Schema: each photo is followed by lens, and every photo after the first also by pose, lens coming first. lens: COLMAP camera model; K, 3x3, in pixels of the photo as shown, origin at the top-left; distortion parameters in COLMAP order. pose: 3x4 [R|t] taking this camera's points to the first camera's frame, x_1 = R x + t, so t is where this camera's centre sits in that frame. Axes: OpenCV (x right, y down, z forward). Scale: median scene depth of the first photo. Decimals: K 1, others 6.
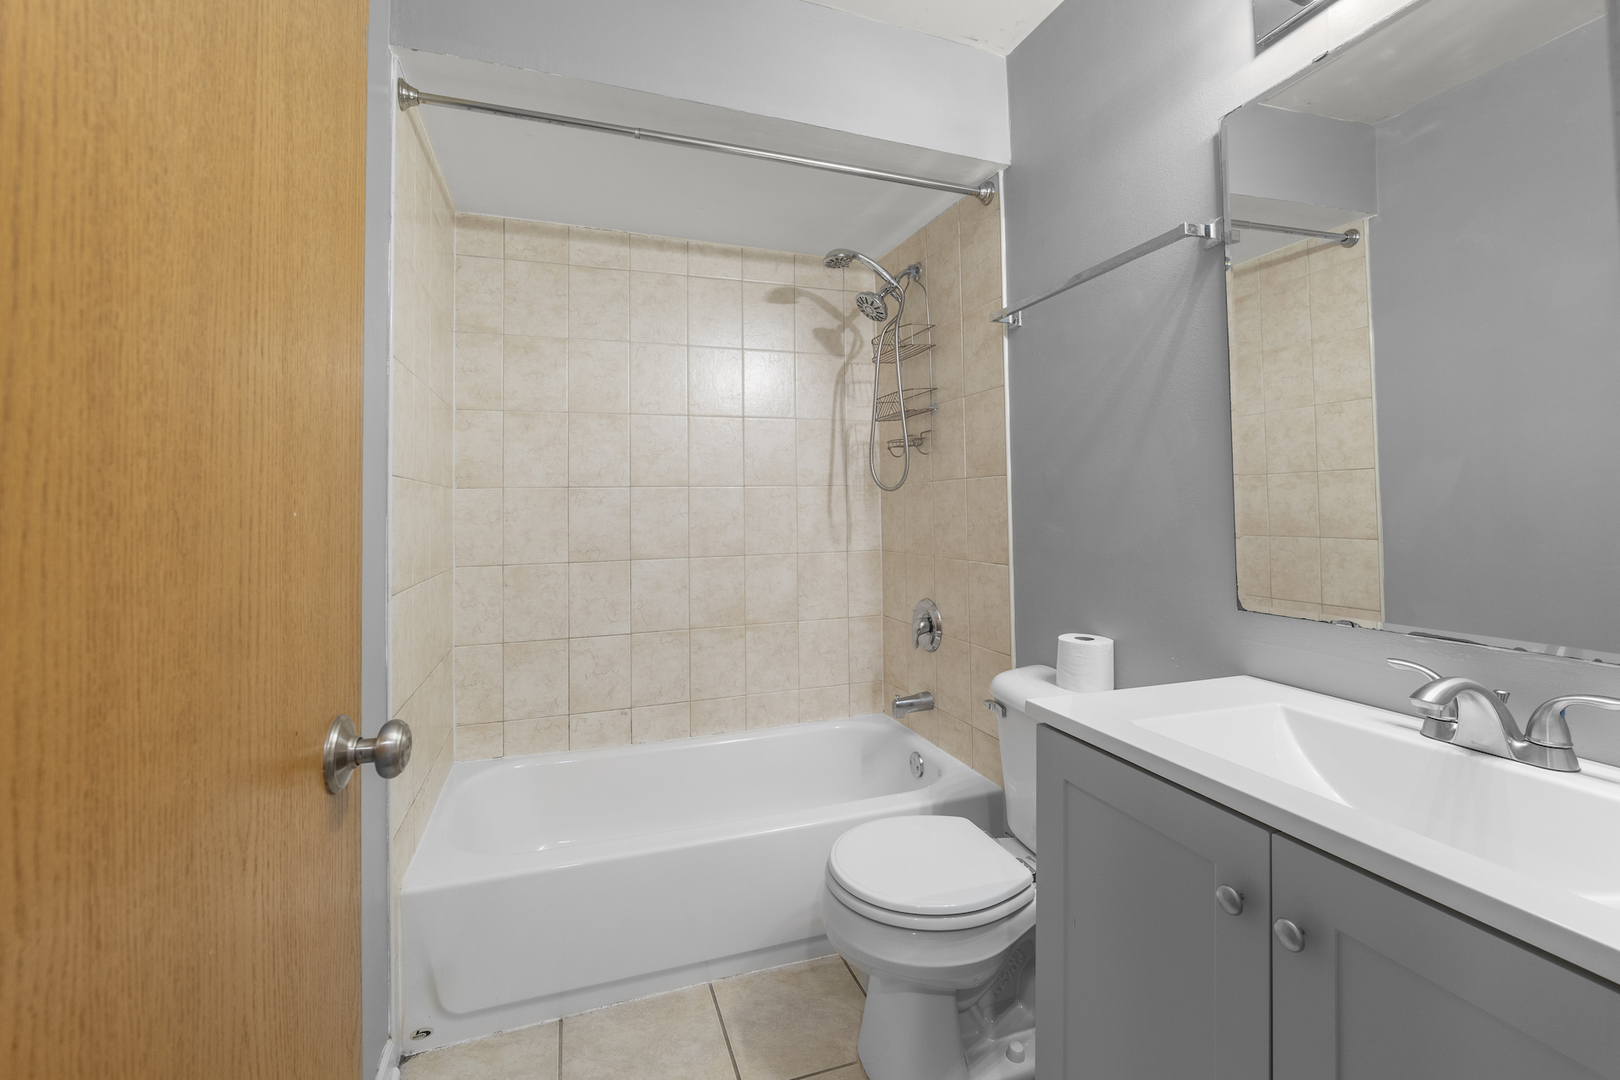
lens RADIAL K [[672.1, 0, 799.4], [0, 672.1, 493.3], [0, 0, 1]] dist [-0.016095, 0.002567]
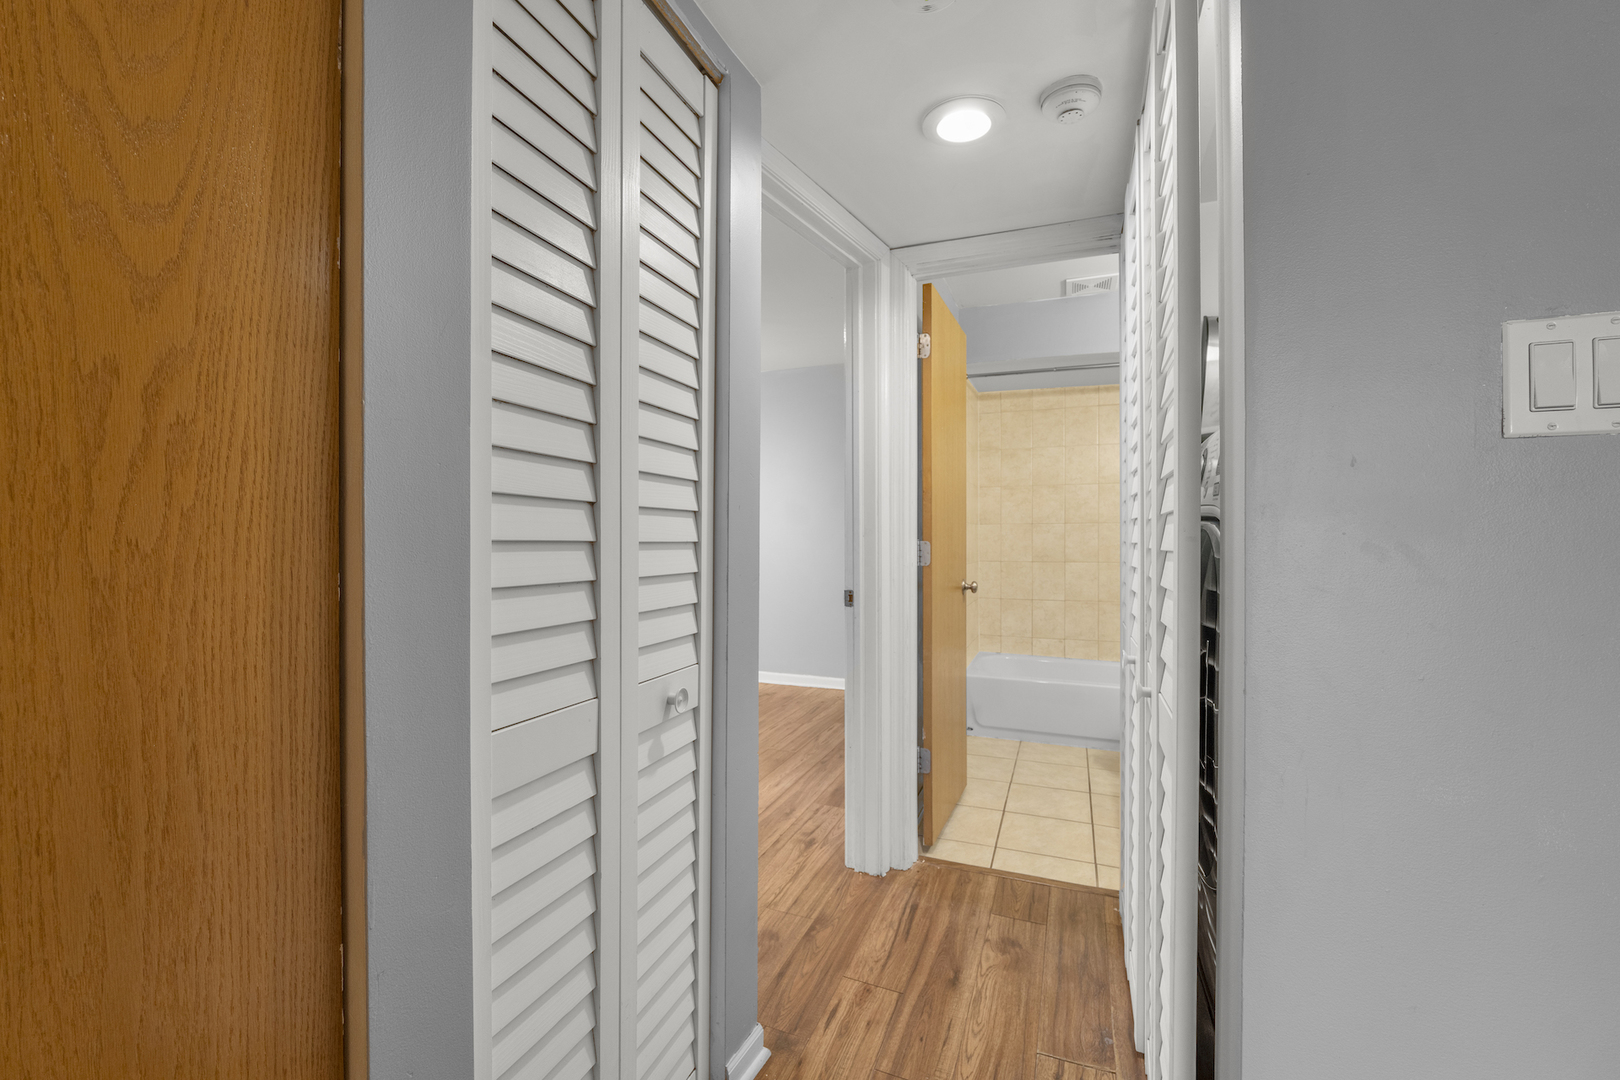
lens RADIAL K [[672.1, 0, 809.0], [0, 672.1, 533.6], [0, 0, 1]] dist [-0.016095, 0.002567]
pose [[0.762274, 0.008182, -0.647202, 0.432947], [0.006888, 0.999761, 0.020752, -0.026020], [0.647217, -0.020277, 0.762036, -0.931141]]
